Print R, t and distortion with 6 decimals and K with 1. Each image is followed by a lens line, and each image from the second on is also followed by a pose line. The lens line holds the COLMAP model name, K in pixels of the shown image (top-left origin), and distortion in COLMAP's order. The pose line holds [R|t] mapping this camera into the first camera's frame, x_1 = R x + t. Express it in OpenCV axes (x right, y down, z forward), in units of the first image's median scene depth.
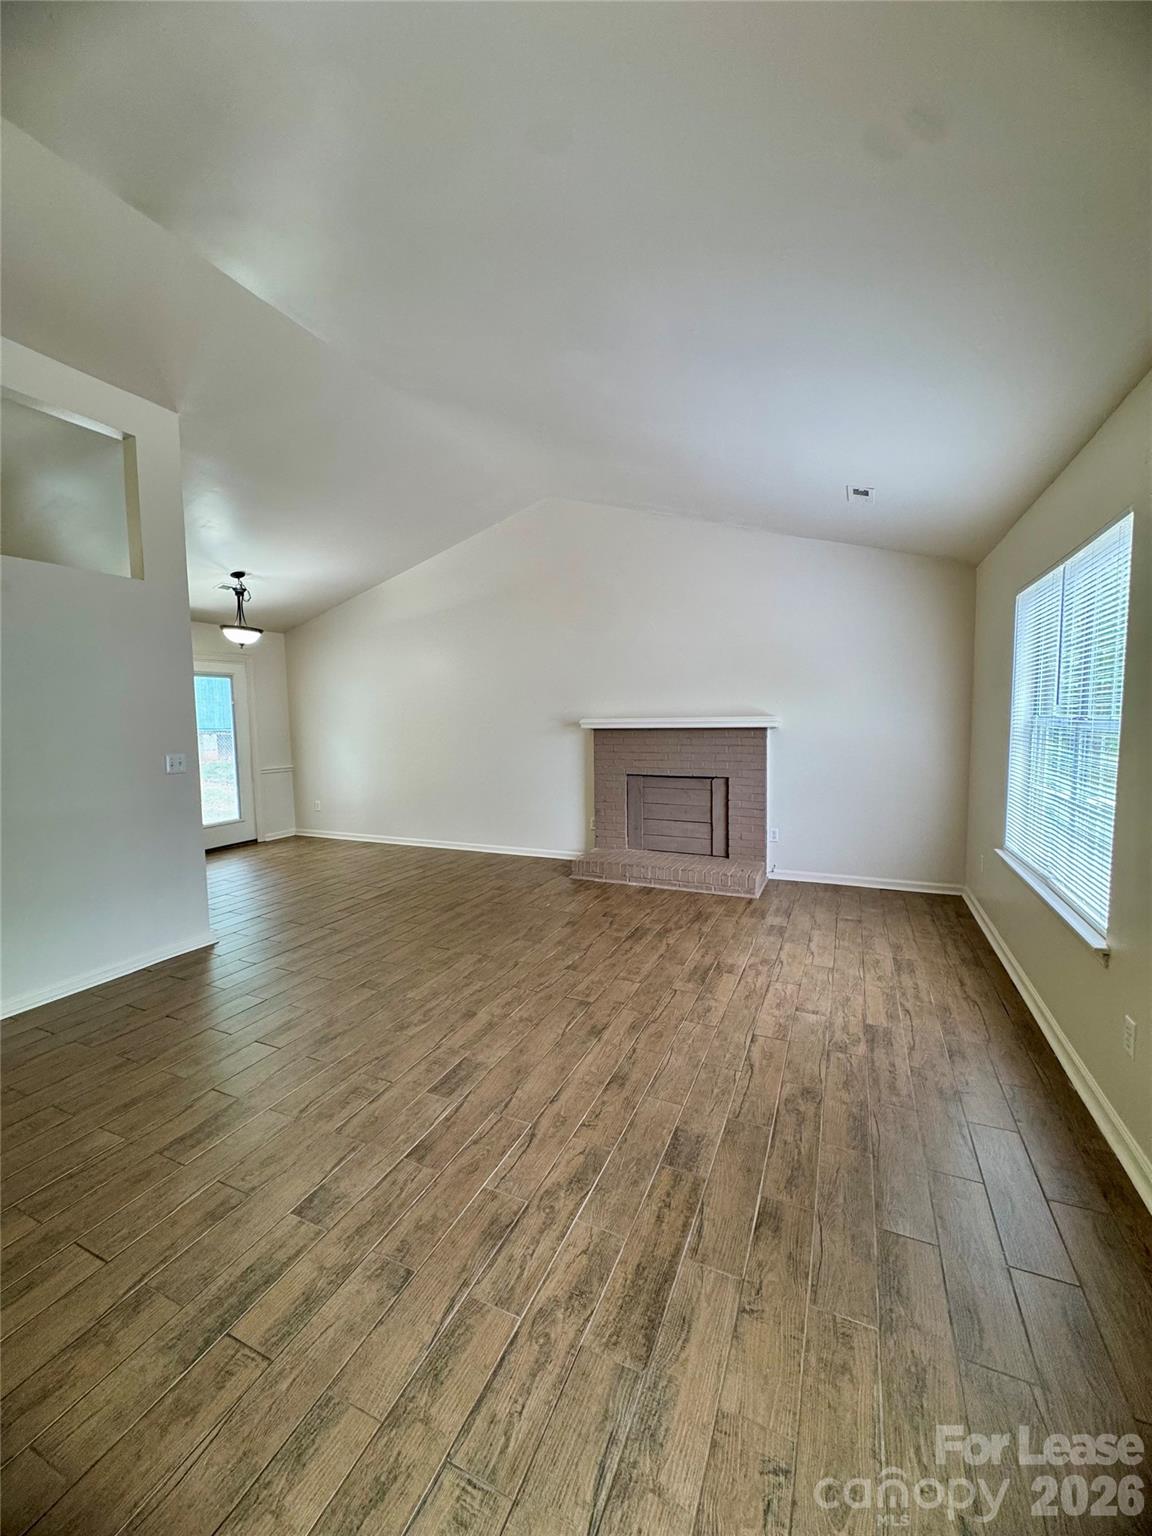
lens RADIAL K [[611.8, 0, 577.2], [0, 611.8, 768.3], [0, 0, 1]] dist [-0.003899, 0.000674]
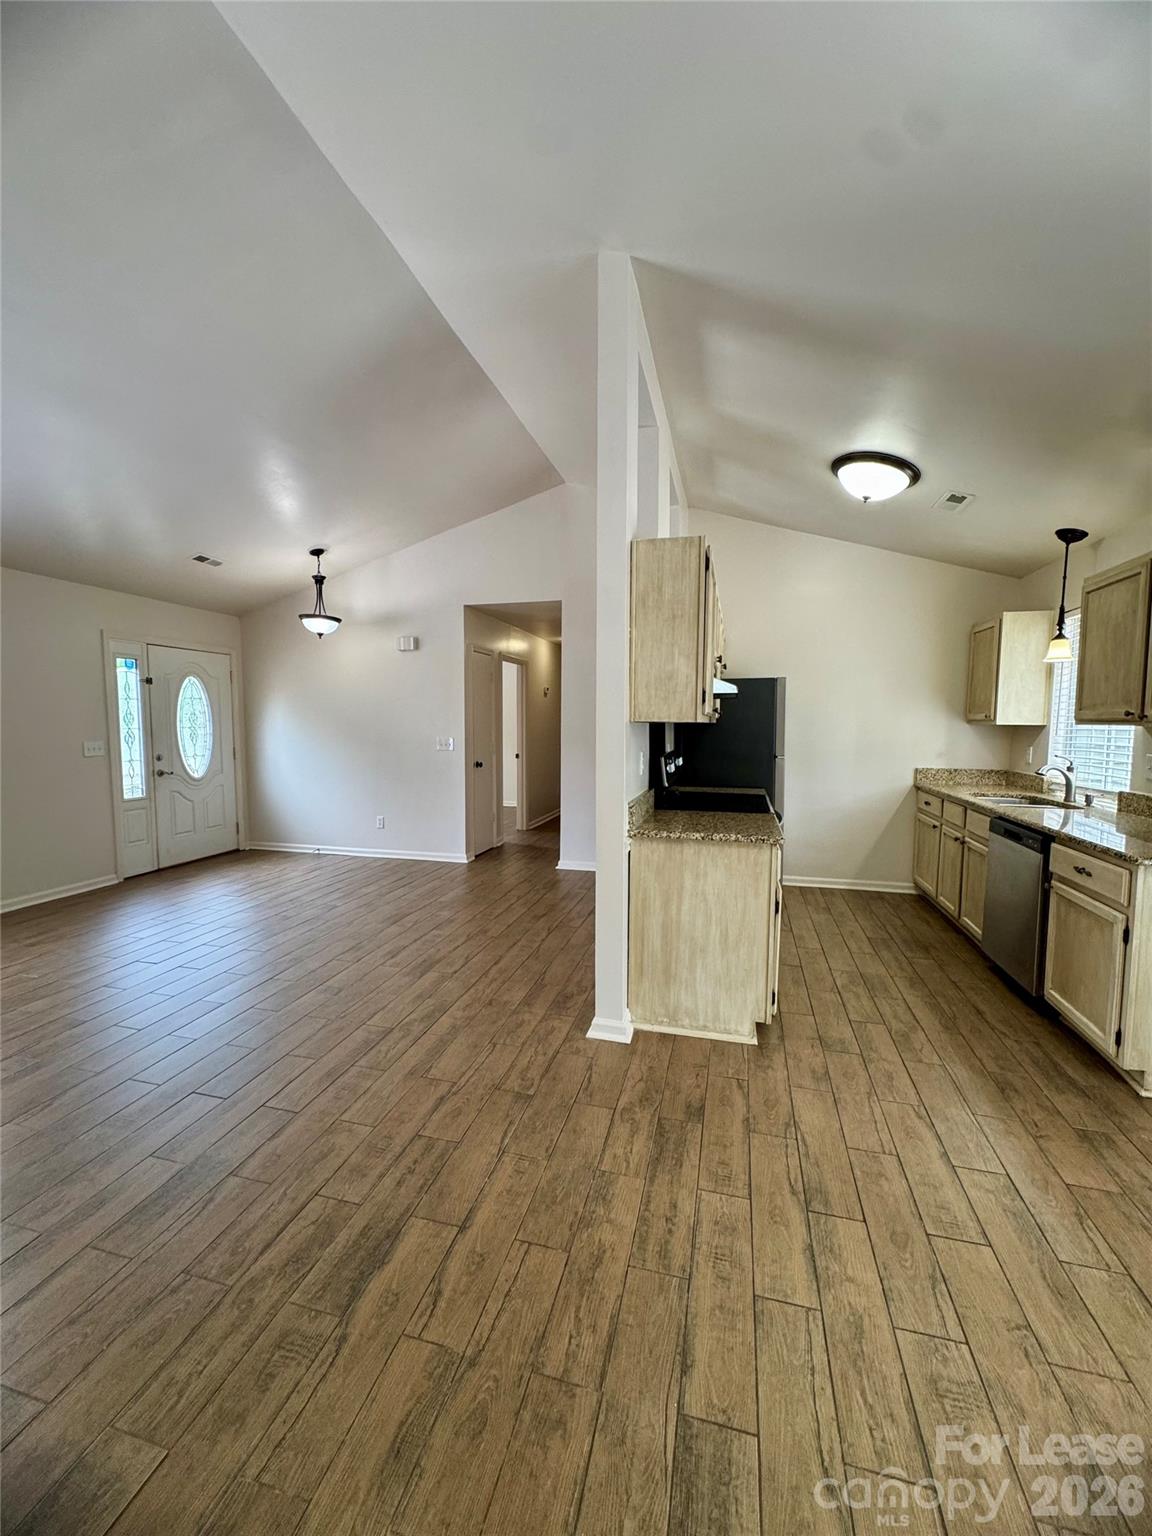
lens RADIAL K [[611.8, 0, 577.9], [0, 611.8, 769.2], [0, 0, 1]] dist [-0.003899, 0.000674]
pose [[-0.986031, 0.022259, -0.165068, -0.548873], [-0.004968, 0.986659, 0.162725, -0.142294], [0.166488, 0.161272, -0.972766, 1.875385]]
